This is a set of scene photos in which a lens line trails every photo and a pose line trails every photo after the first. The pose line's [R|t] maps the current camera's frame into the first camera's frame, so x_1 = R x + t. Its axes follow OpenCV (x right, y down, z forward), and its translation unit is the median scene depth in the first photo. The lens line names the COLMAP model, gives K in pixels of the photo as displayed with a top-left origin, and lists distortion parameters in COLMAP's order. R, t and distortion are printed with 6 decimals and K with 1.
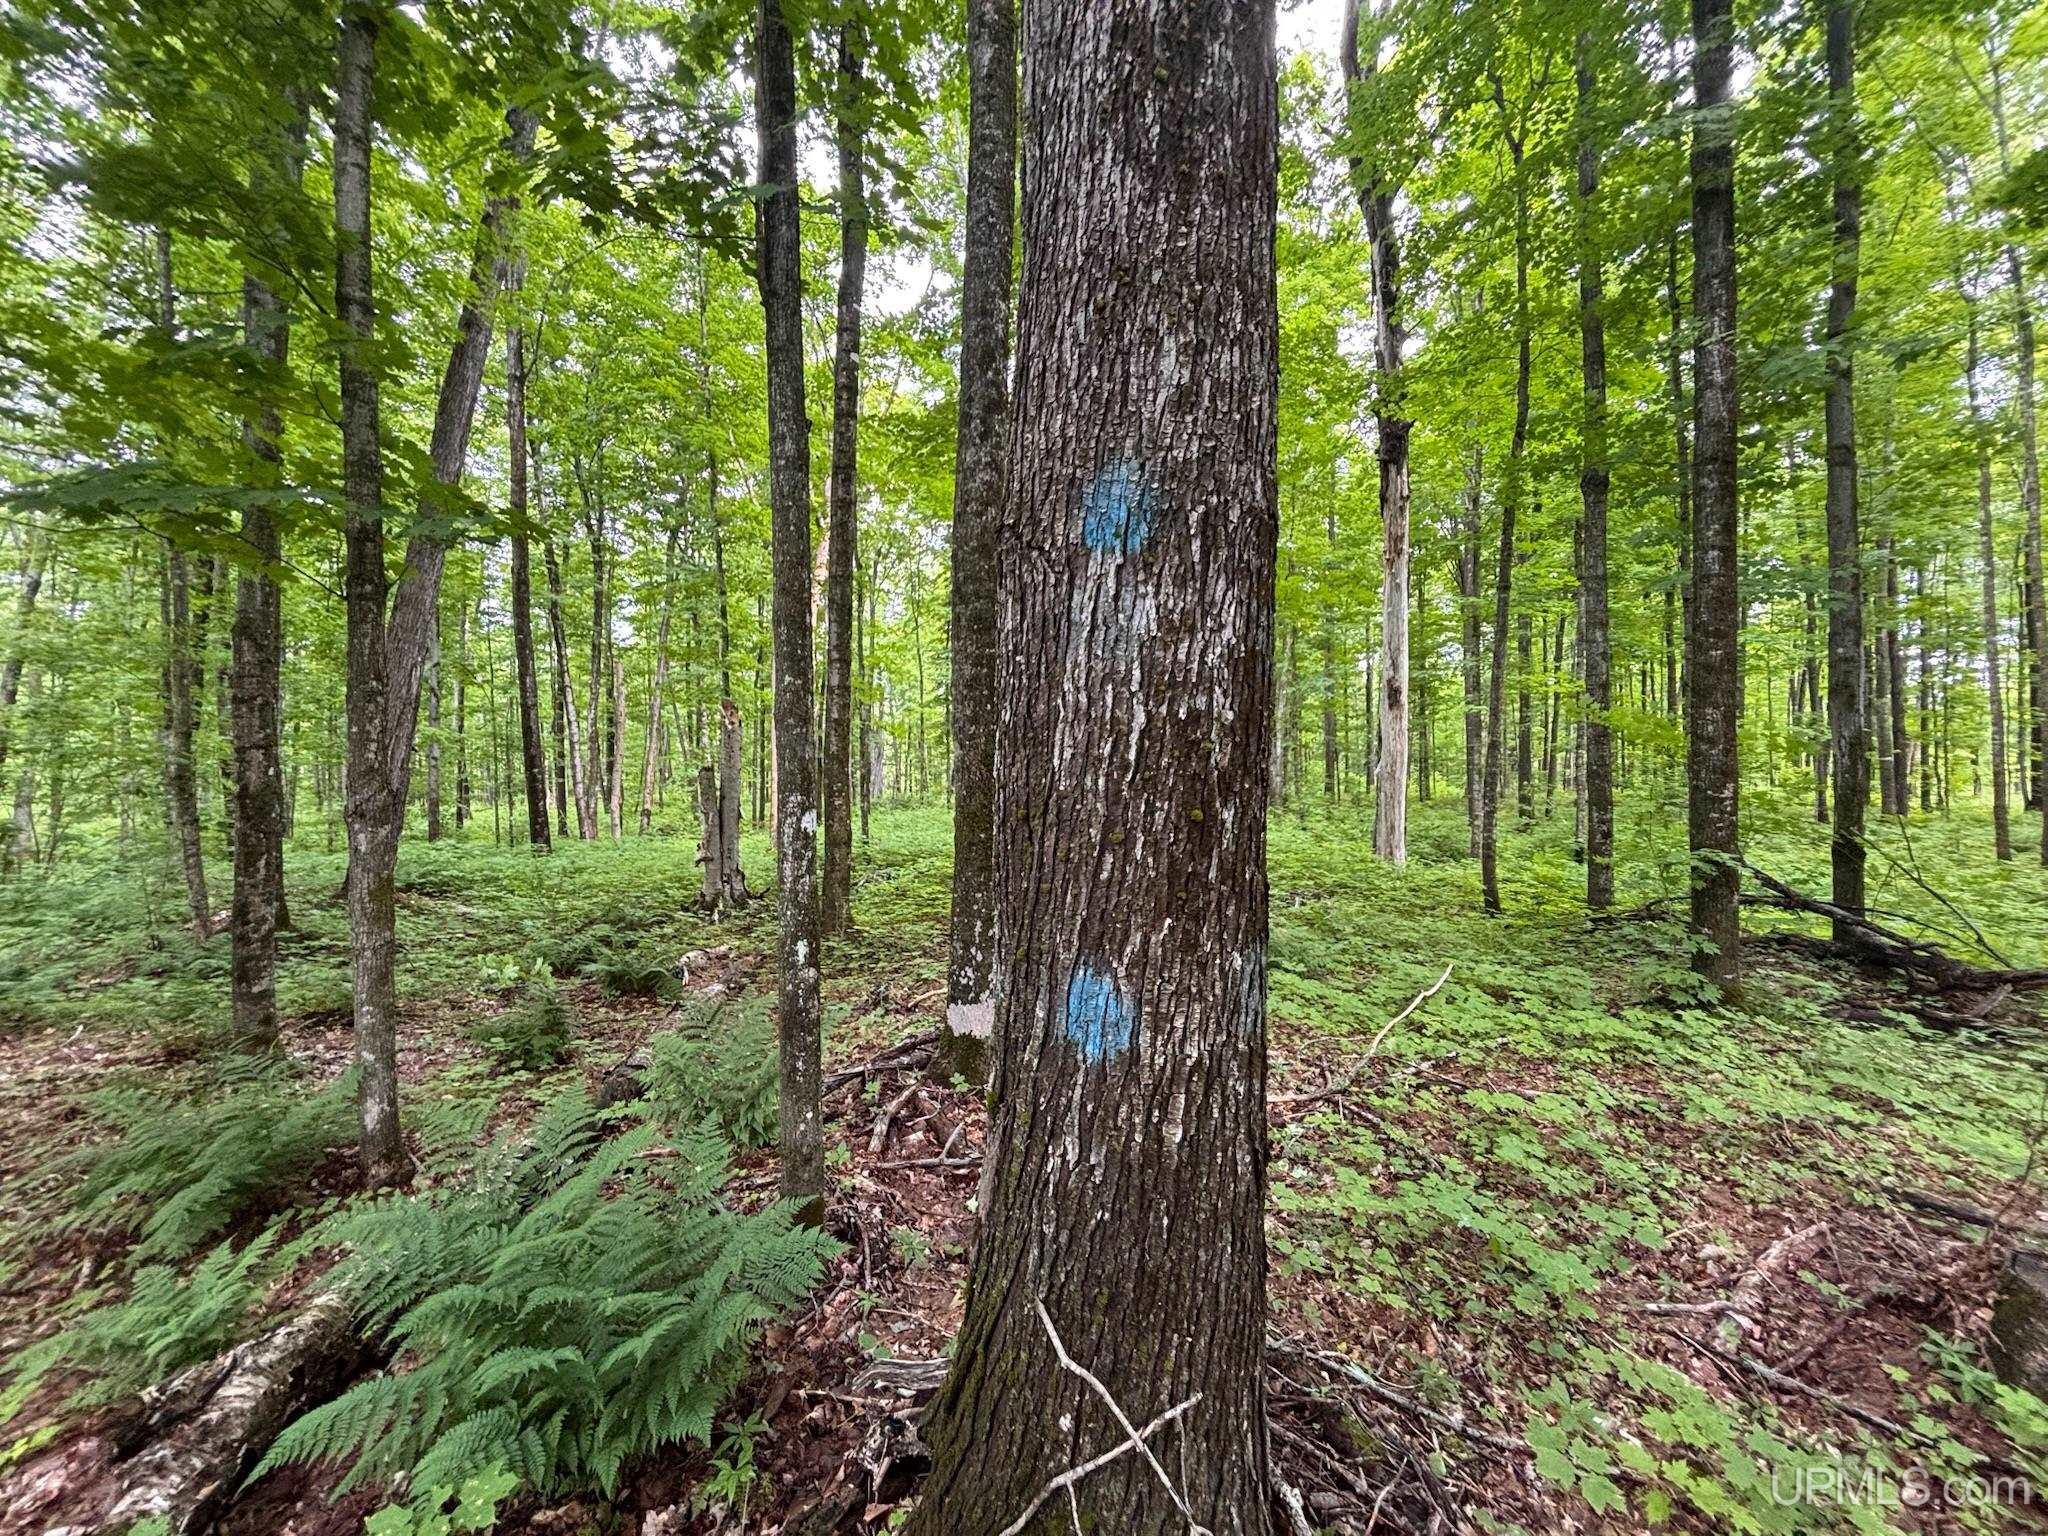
lens RADIAL K [[818.4, 0, 1027.0], [0, 818.4, 760.7], [0, 0, 1]] dist [-0.000281, -0.000086]
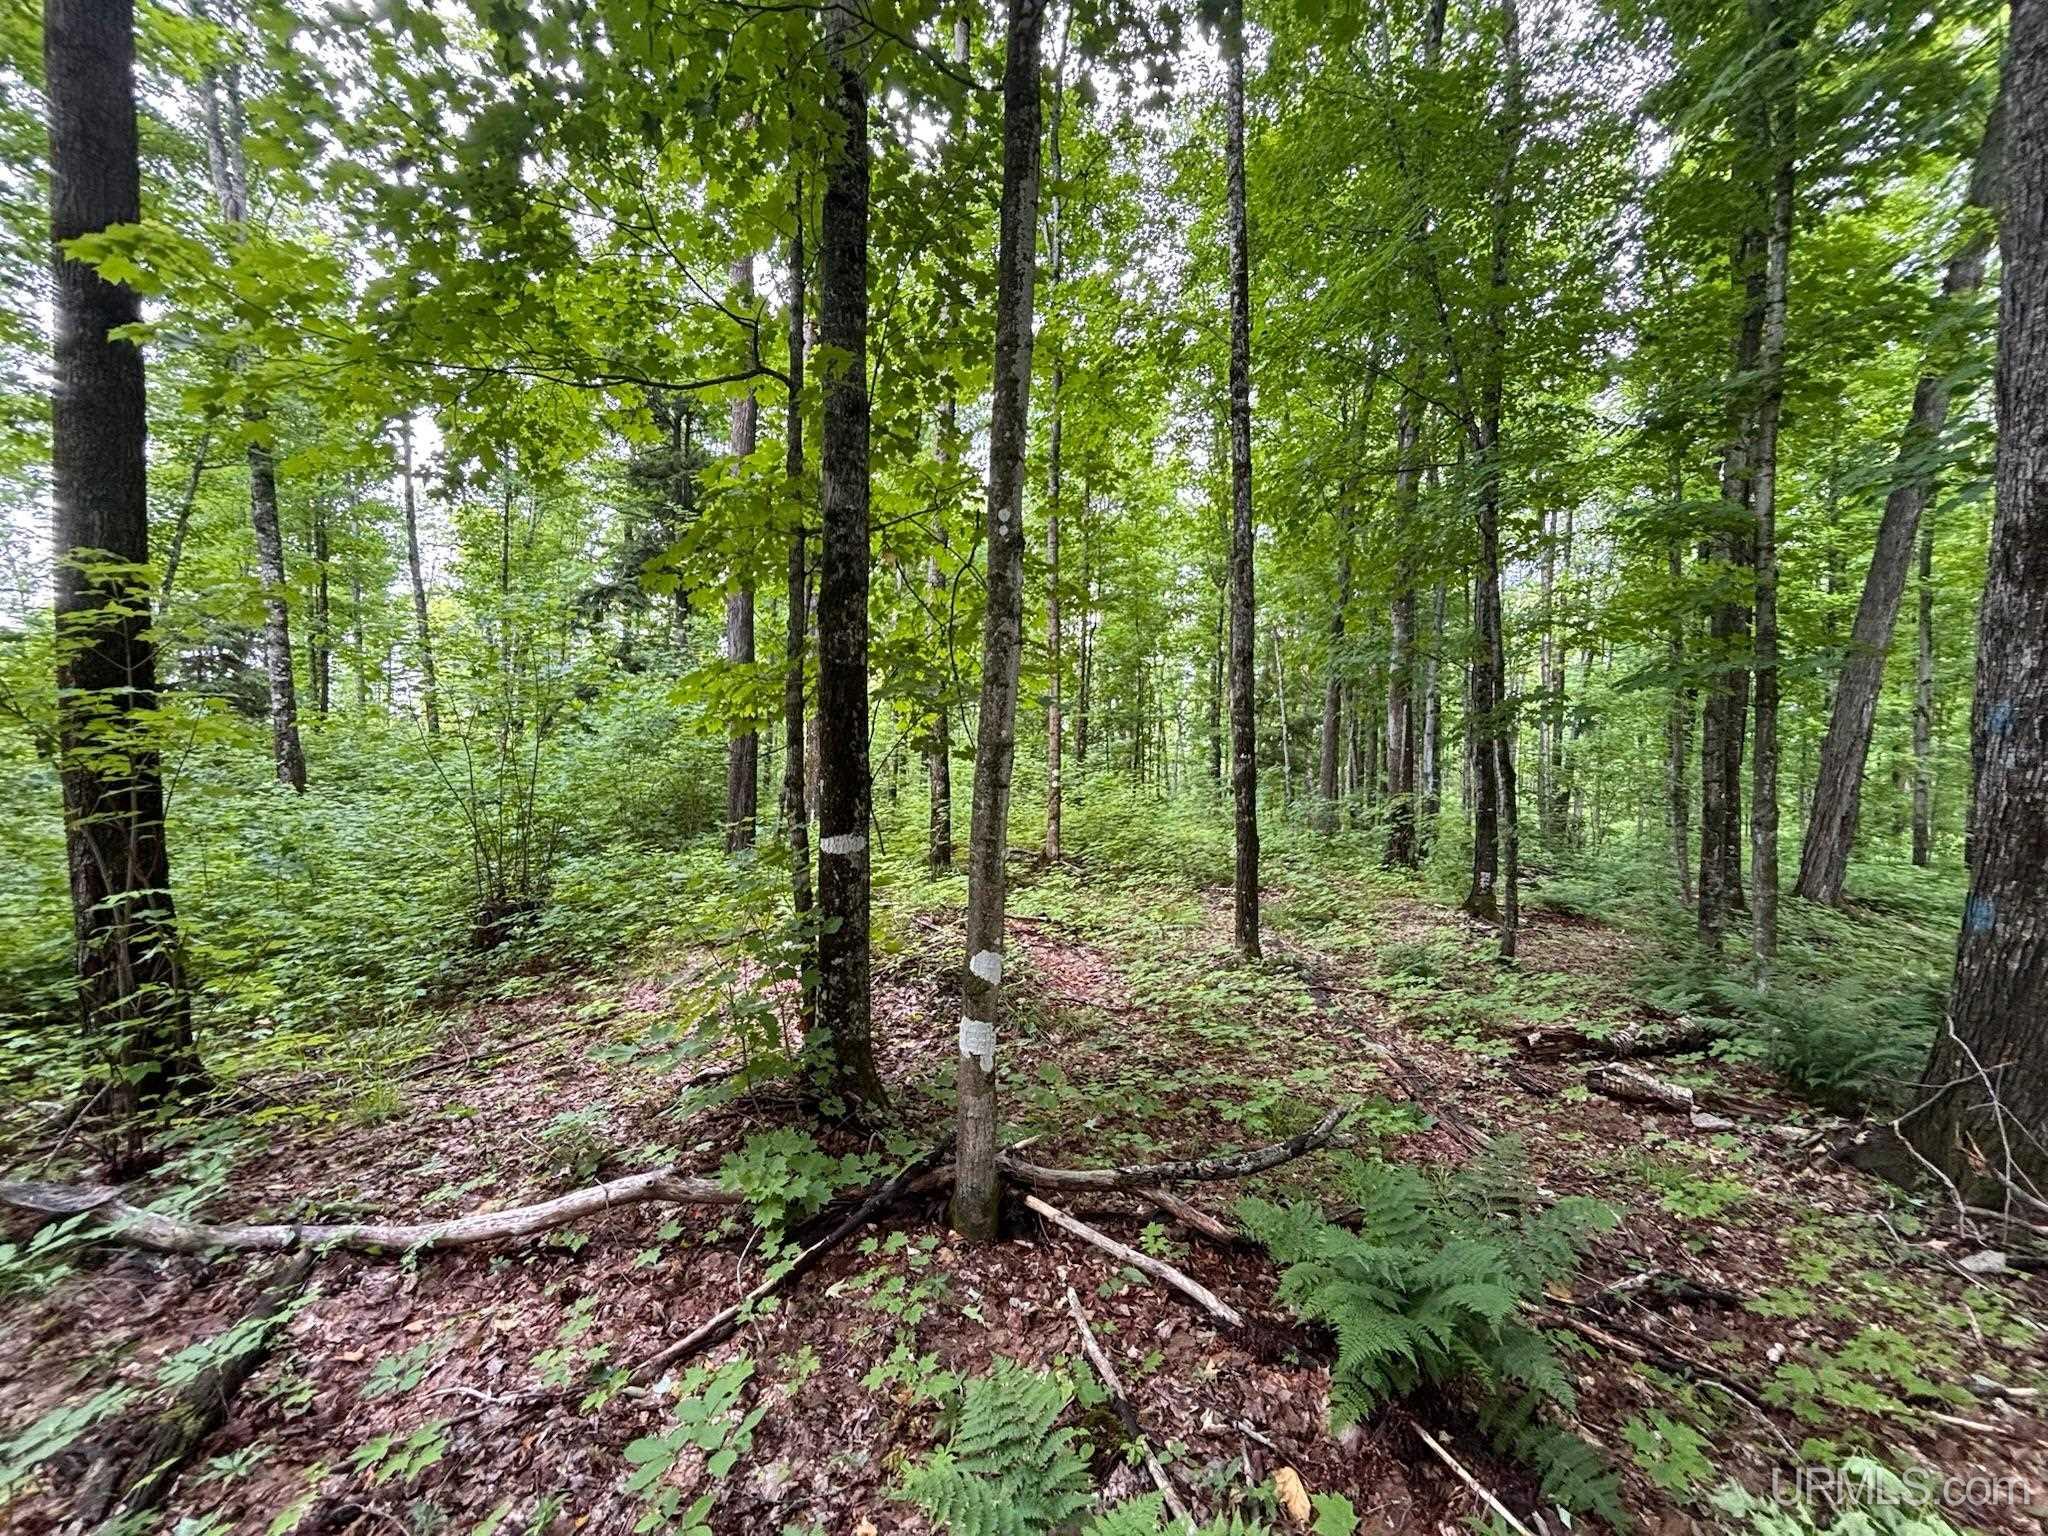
lens RADIAL K [[818.4, 0, 1026.5], [0, 818.4, 771.6], [0, 0, 1]] dist [-0.000281, -0.000086]
pose [[0.094237, 0.010381, -0.995496, 2.371914], [-0.016026, 0.999832, 0.008909, -0.117450], [0.995421, 0.015114, 0.094387, -2.262149]]
